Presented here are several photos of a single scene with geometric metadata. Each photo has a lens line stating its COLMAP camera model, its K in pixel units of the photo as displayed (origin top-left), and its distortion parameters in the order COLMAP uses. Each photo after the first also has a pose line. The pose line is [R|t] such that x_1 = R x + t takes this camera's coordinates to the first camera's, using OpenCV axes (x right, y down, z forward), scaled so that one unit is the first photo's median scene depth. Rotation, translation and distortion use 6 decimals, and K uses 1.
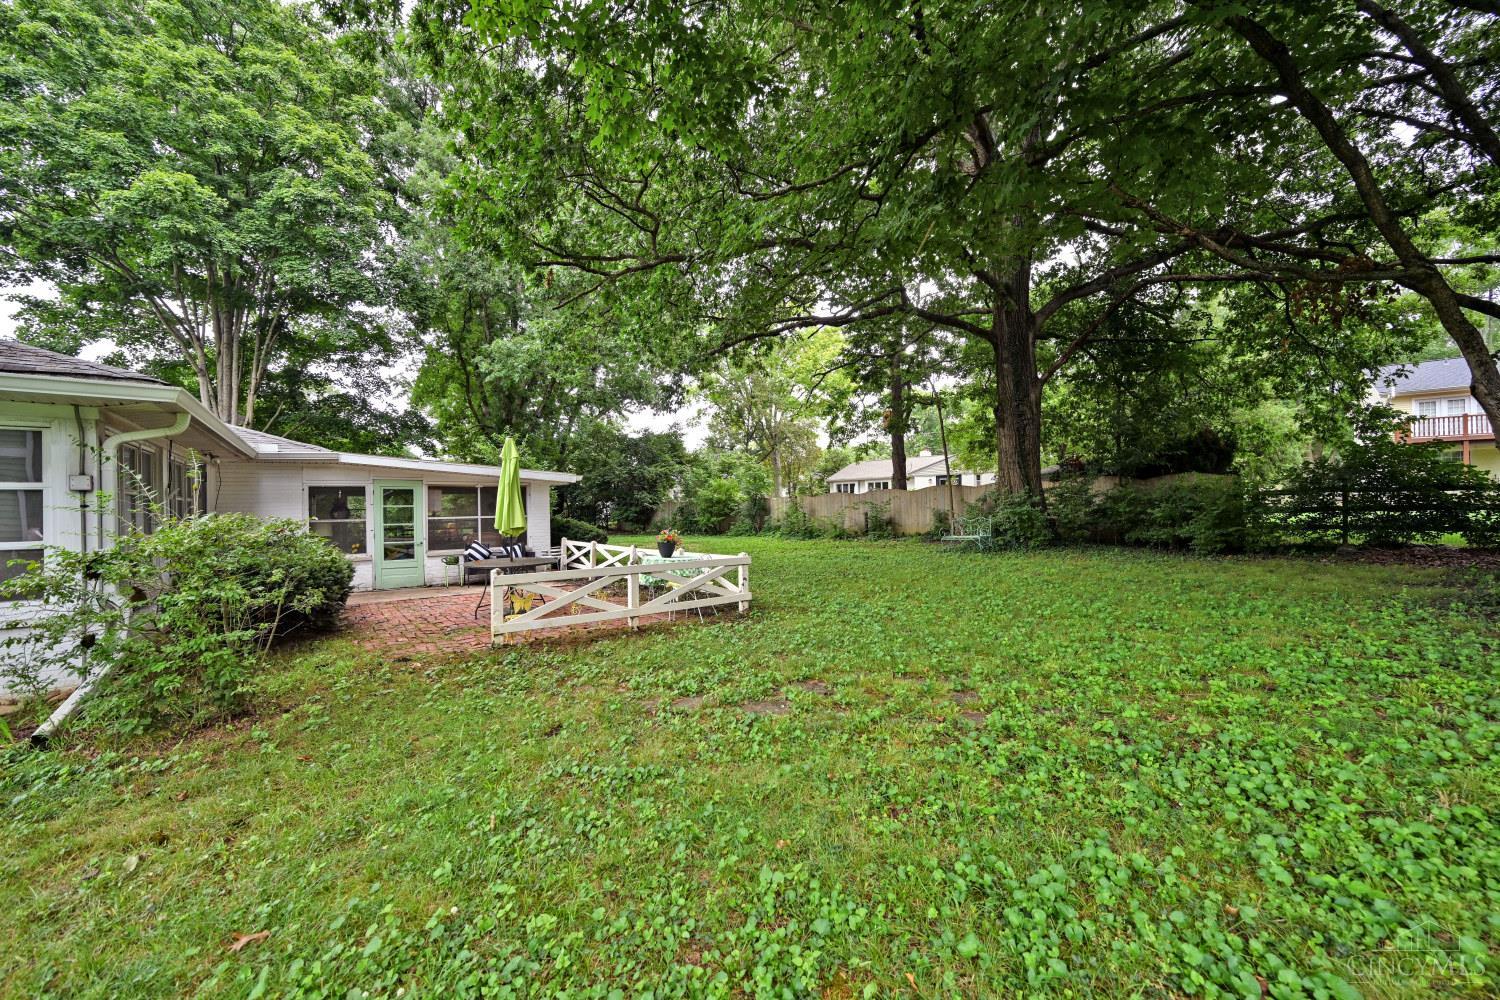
lens RADIAL K [[592.3, 0, 748.4], [0, 592.3, 505.5], [0, 0, 1]] dist [-0.000341, 0.000364]
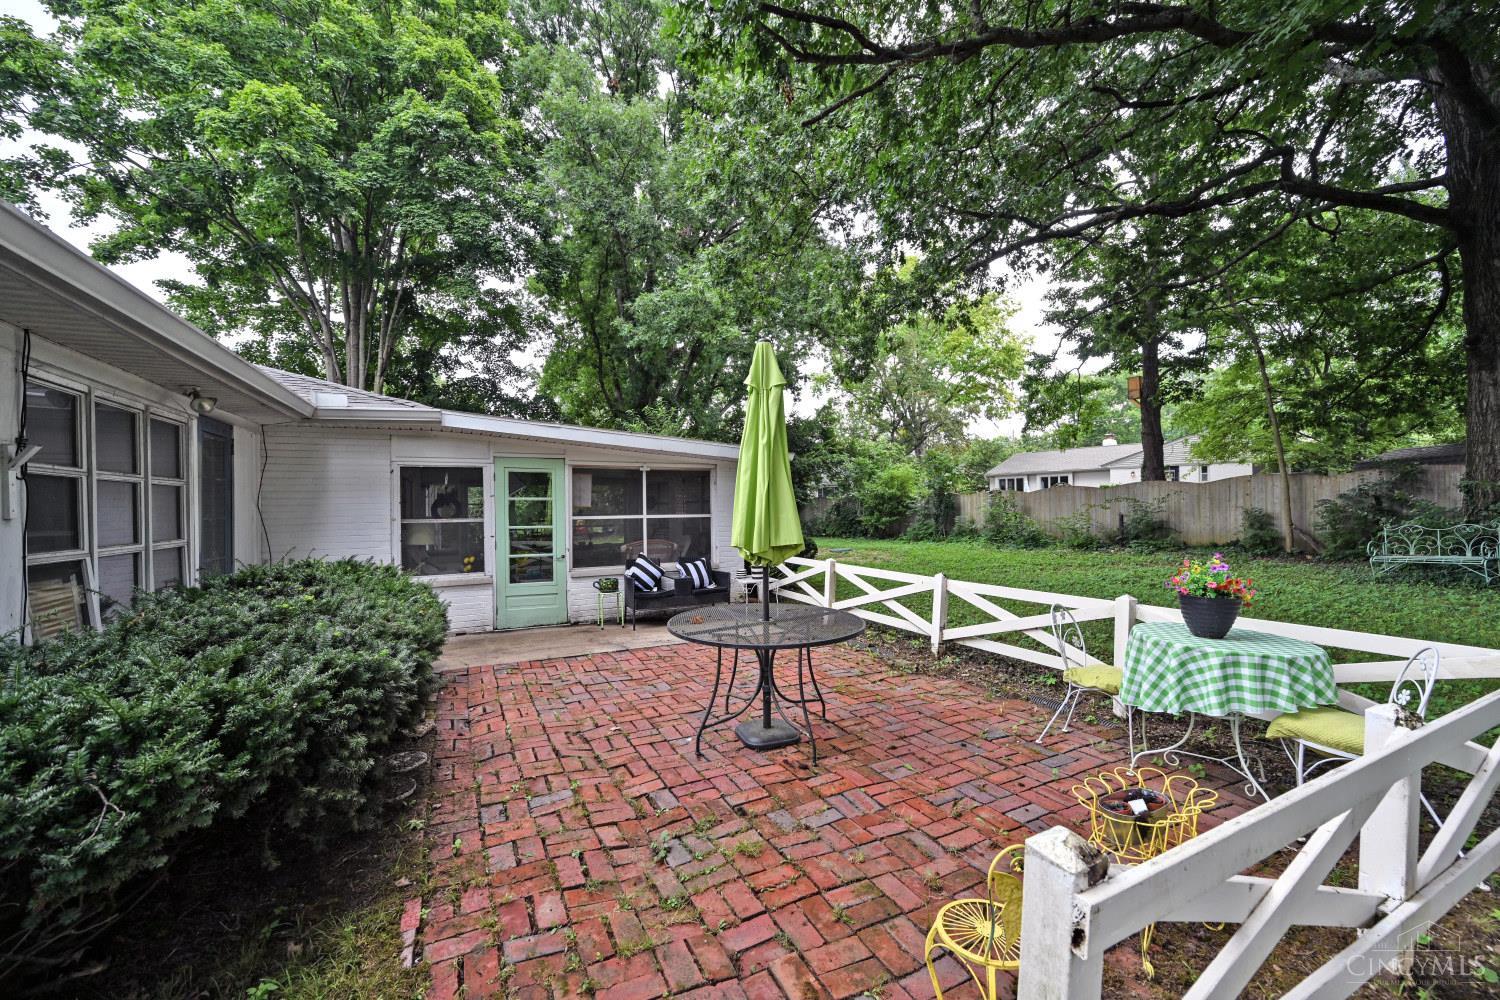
lens RADIAL K [[592.3, 0, 748.4], [0, 592.3, 505.5], [0, 0, 1]] dist [-0.000341, 0.000364]
pose [[0.984376, 0.005757, -0.175986, -0.136179], [-0.005232, 0.999980, 0.003447, 0.002689], [0.176002, -0.002472, 0.984387, 0.227227]]
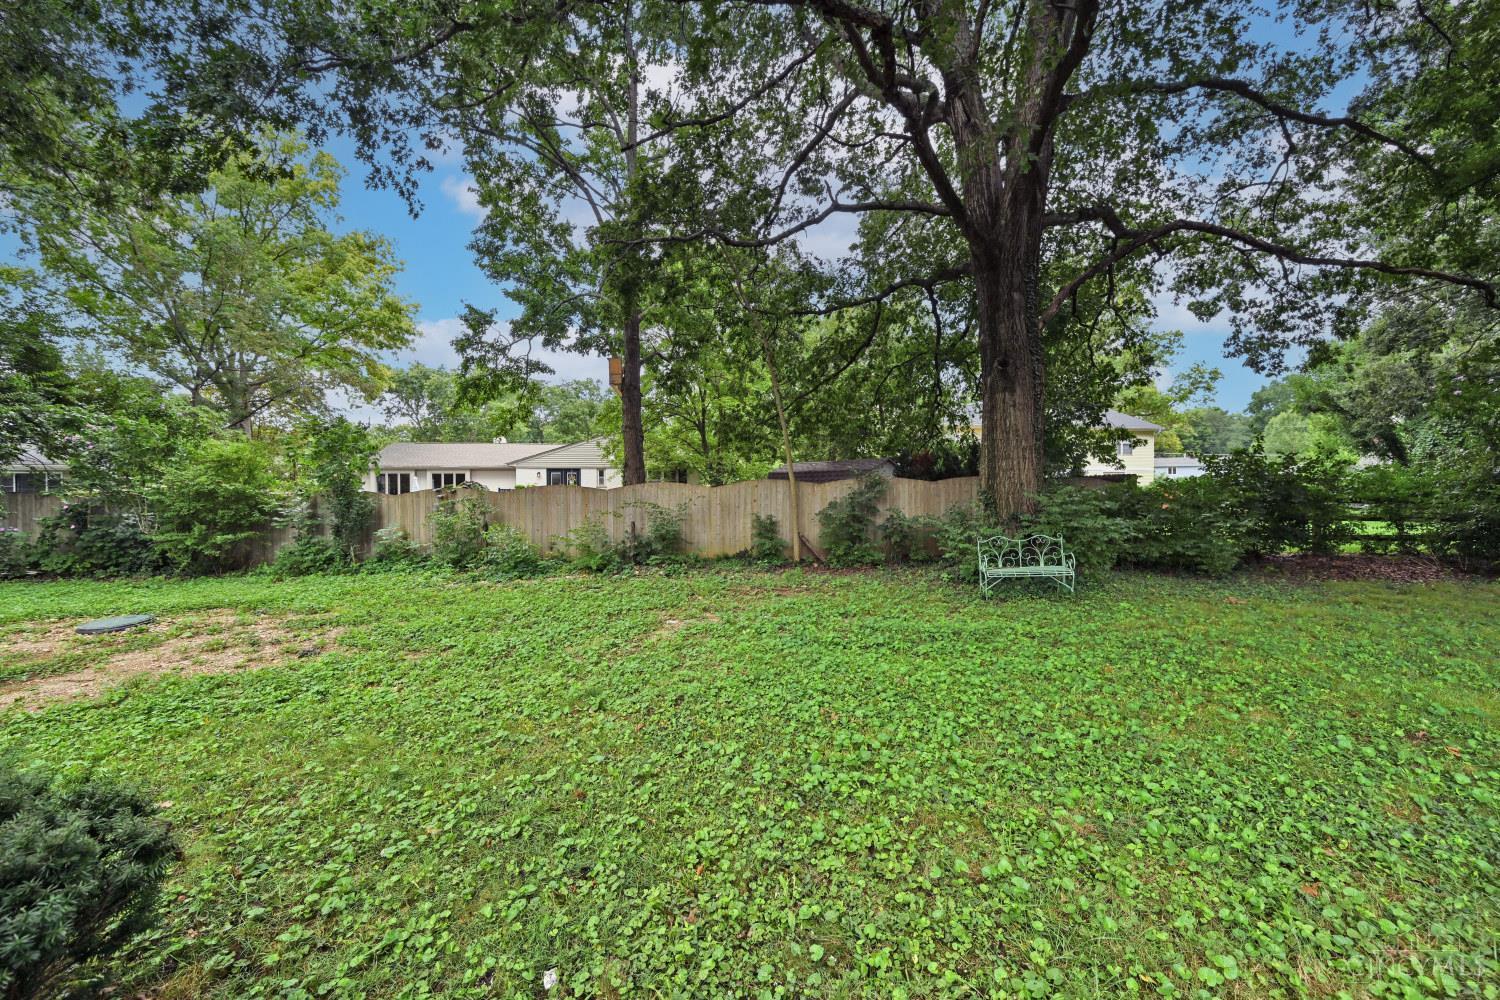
lens RADIAL K [[592.3, 0, 748.4], [0, 592.3, 505.5], [0, 0, 1]] dist [-0.000341, 0.000364]
pose [[0.662032, 0.009518, 0.749415, -0.171648], [-0.009342, 0.999946, -0.004447, -0.002519], [-0.749418, -0.004056, 0.662085, 0.597561]]
